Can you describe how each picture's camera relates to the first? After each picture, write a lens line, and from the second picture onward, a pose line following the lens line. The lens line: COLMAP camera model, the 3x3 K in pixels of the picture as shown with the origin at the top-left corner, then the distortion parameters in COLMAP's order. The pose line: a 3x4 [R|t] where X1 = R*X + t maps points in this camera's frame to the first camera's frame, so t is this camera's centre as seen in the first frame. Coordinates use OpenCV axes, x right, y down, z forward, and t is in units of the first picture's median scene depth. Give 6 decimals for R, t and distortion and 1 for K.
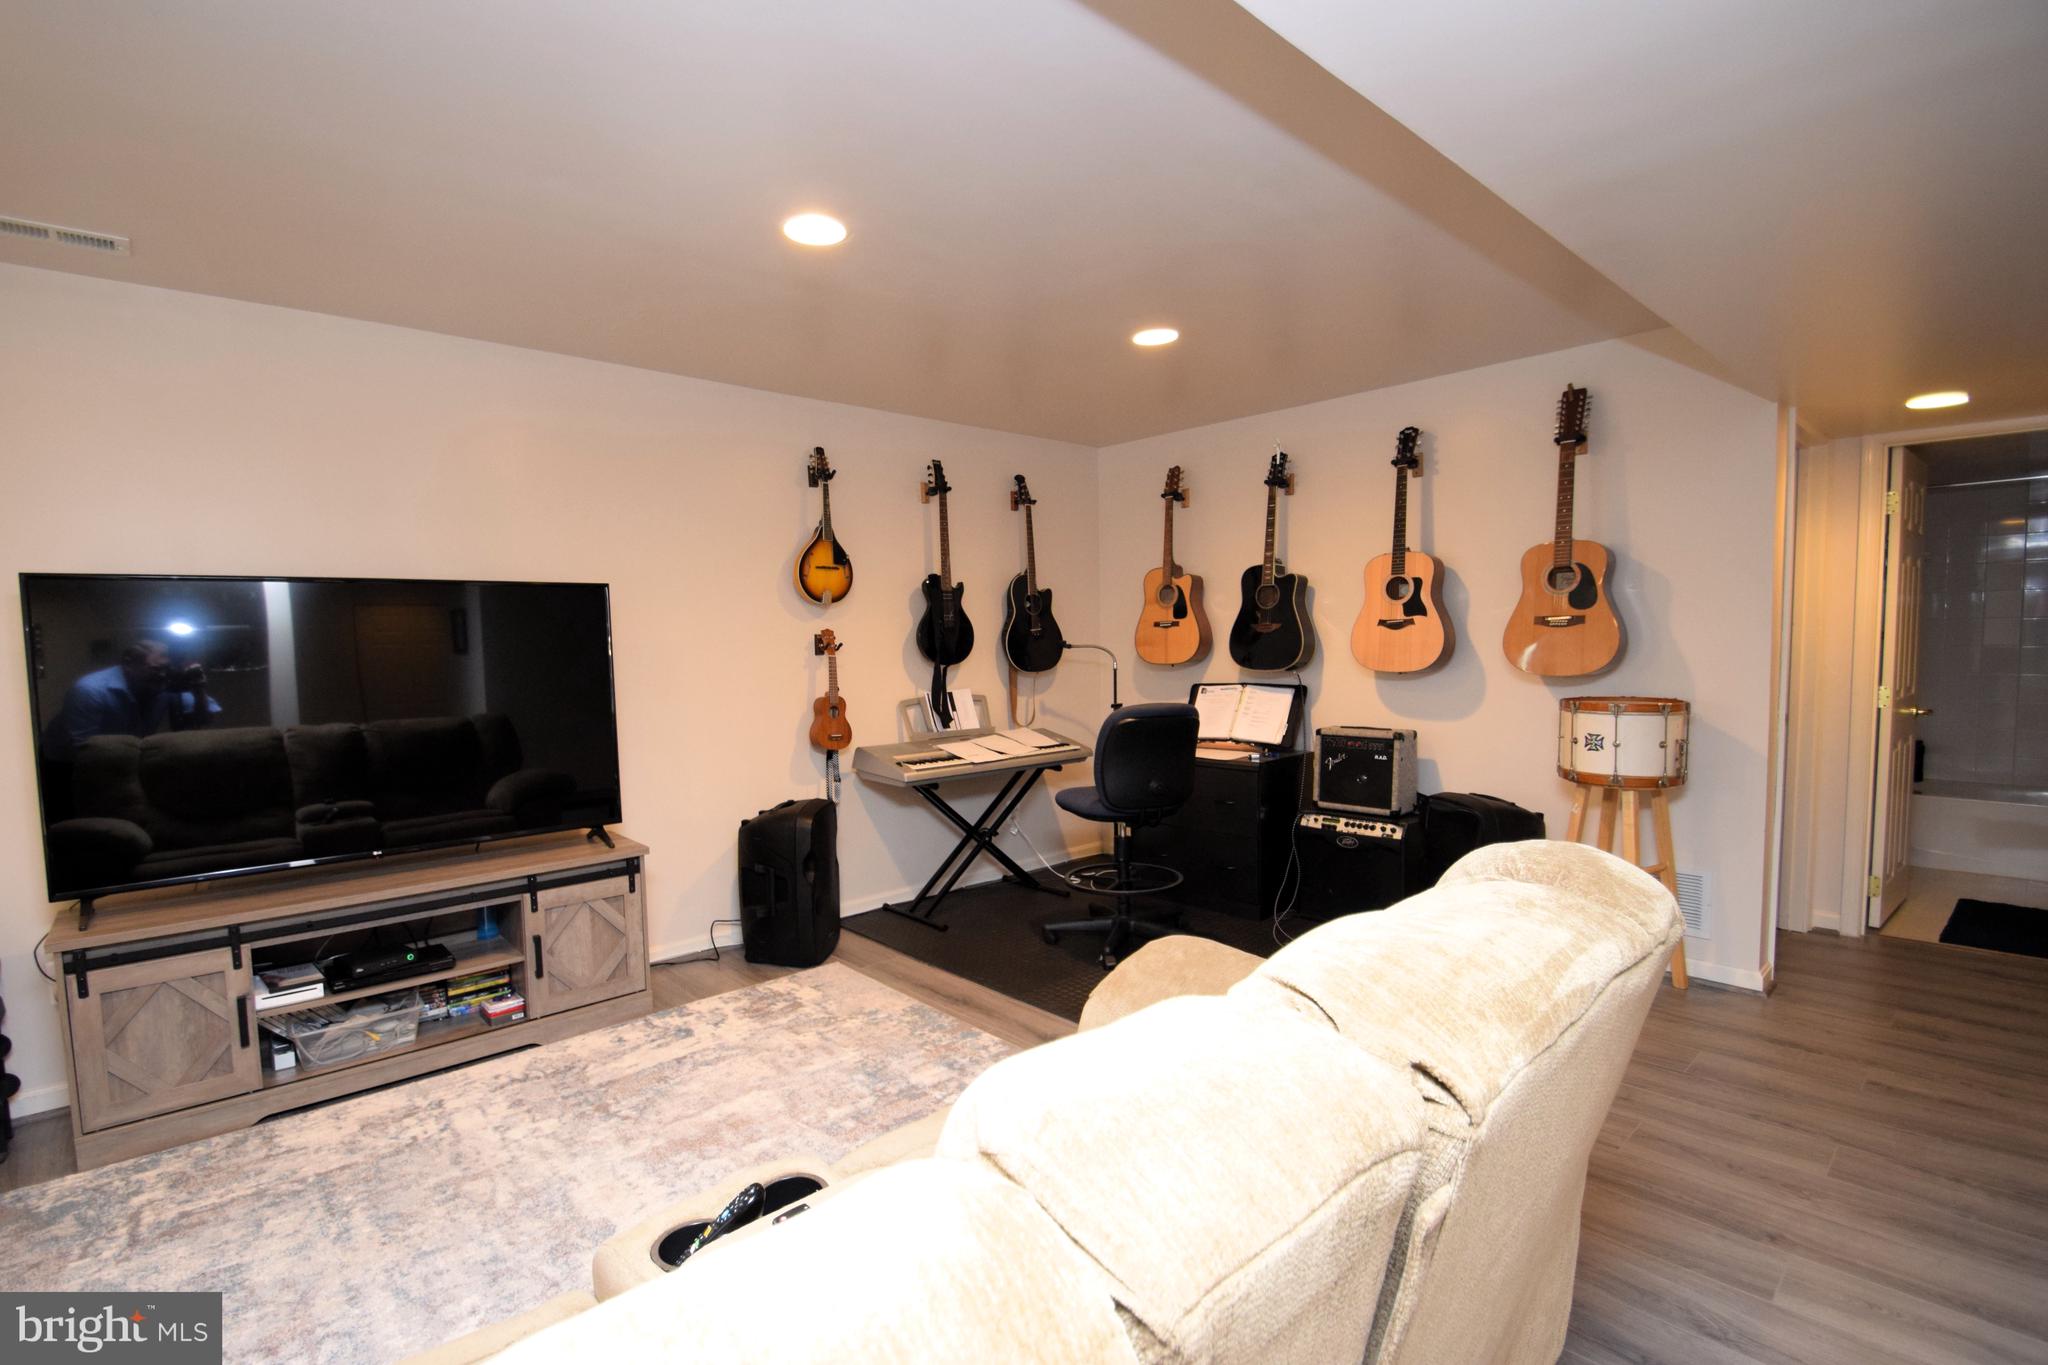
lens RADIAL K [[944.5, 0, 1000.4], [0, 944.5, 702.8], [0, 0, 1]] dist [0.001660, -0.014929]
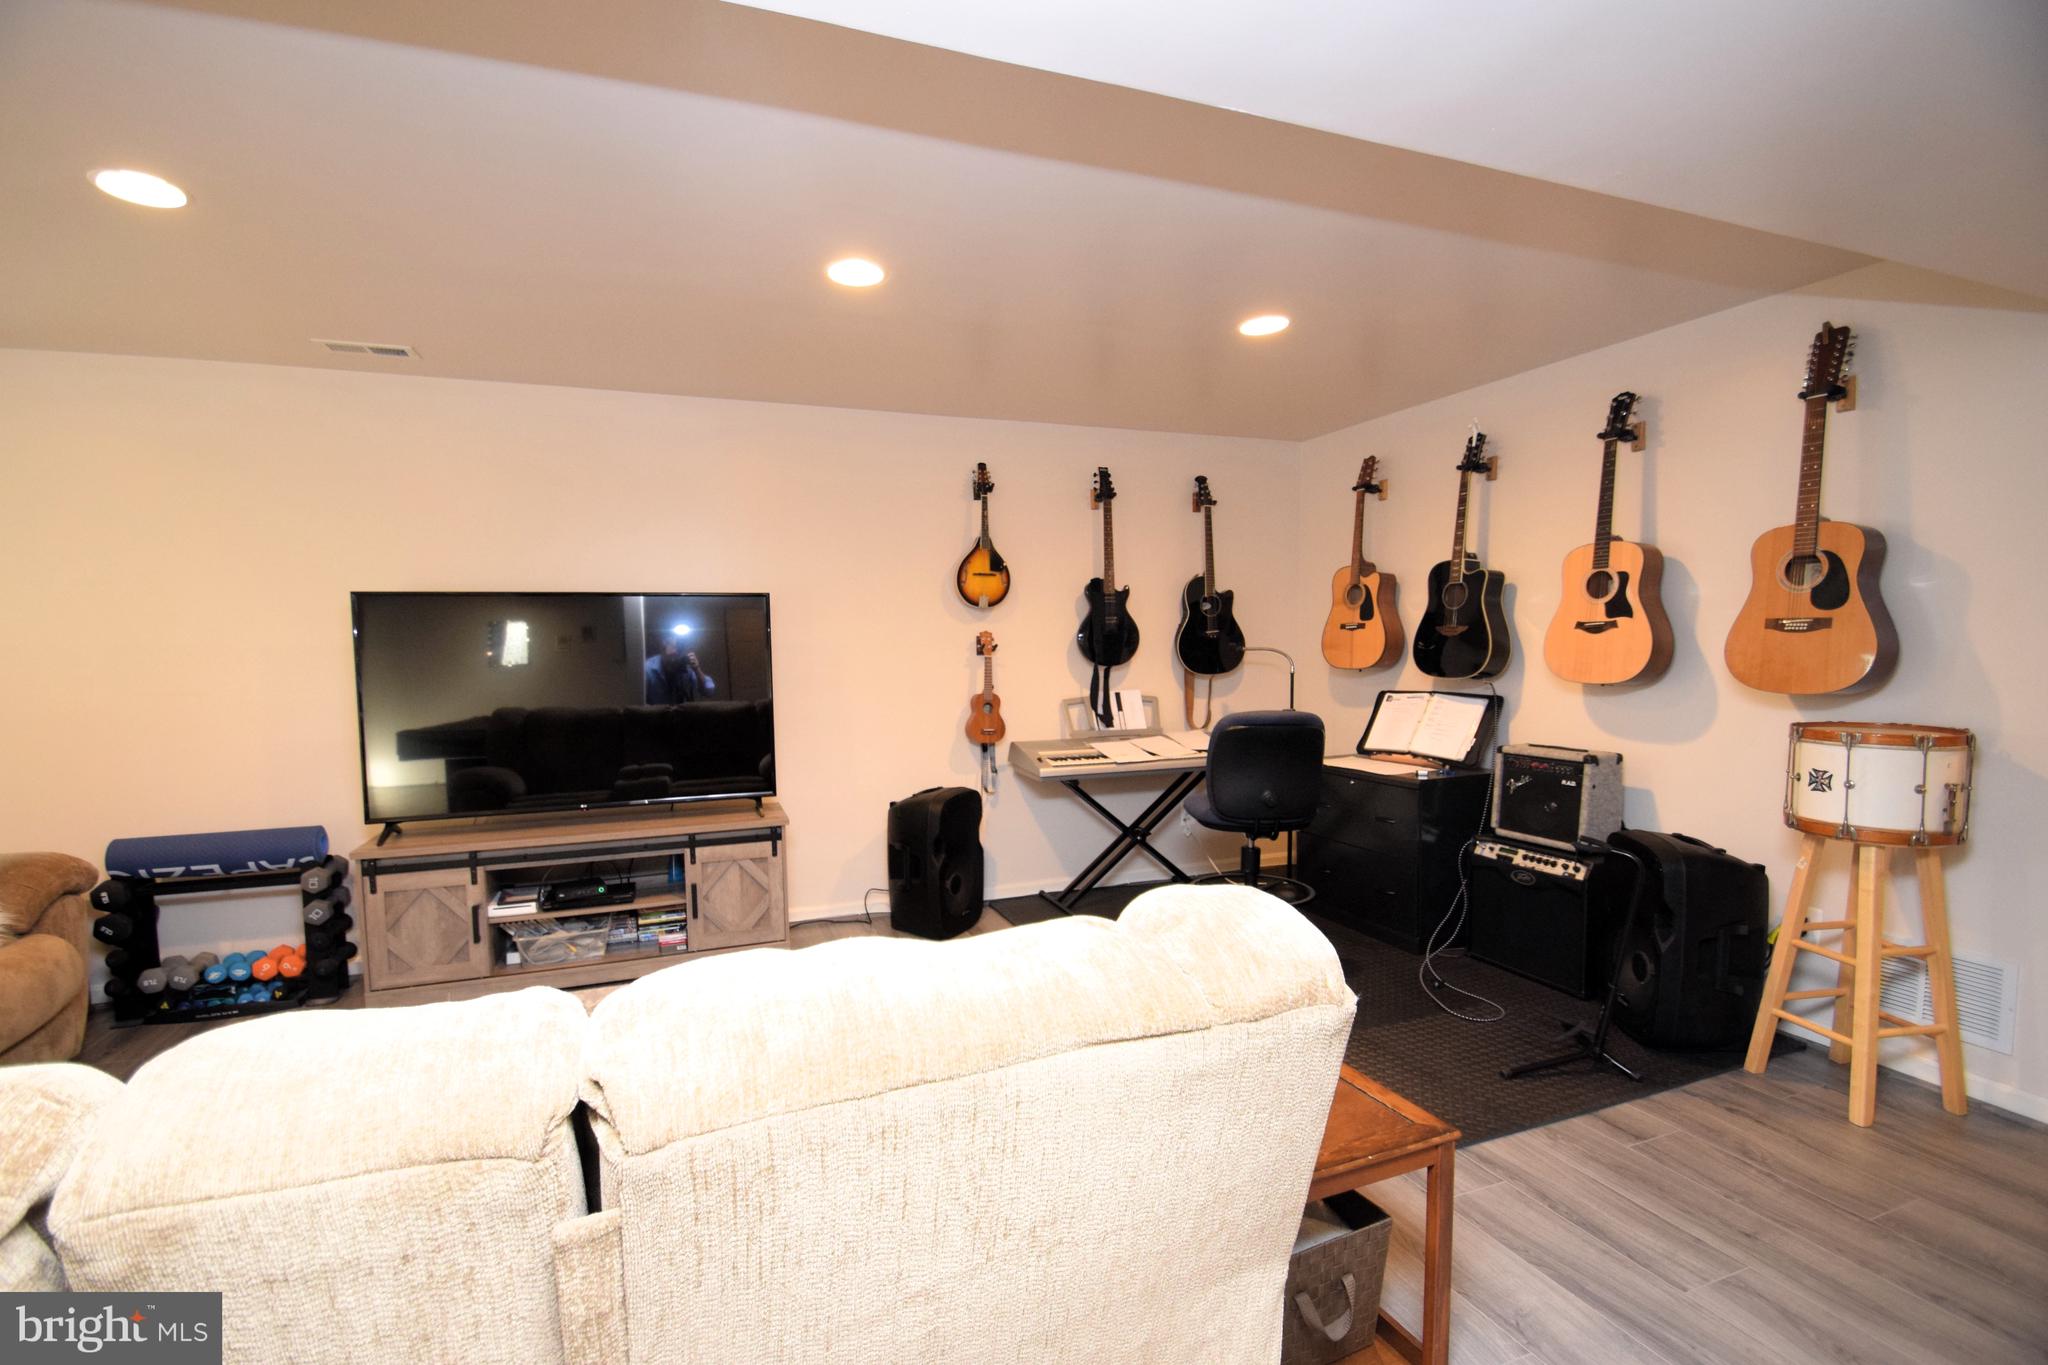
lens RADIAL K [[903.5, 0, 994.4], [0, 903.5, 702.8], [0, 0, 1]] dist [0.003873, -0.009547]
pose [[0.928152, 0.031740, -0.370844, 0.249993], [-0.029720, 0.999496, 0.011160, -0.009492], [0.371012, 0.000664, 0.928628, 0.051744]]
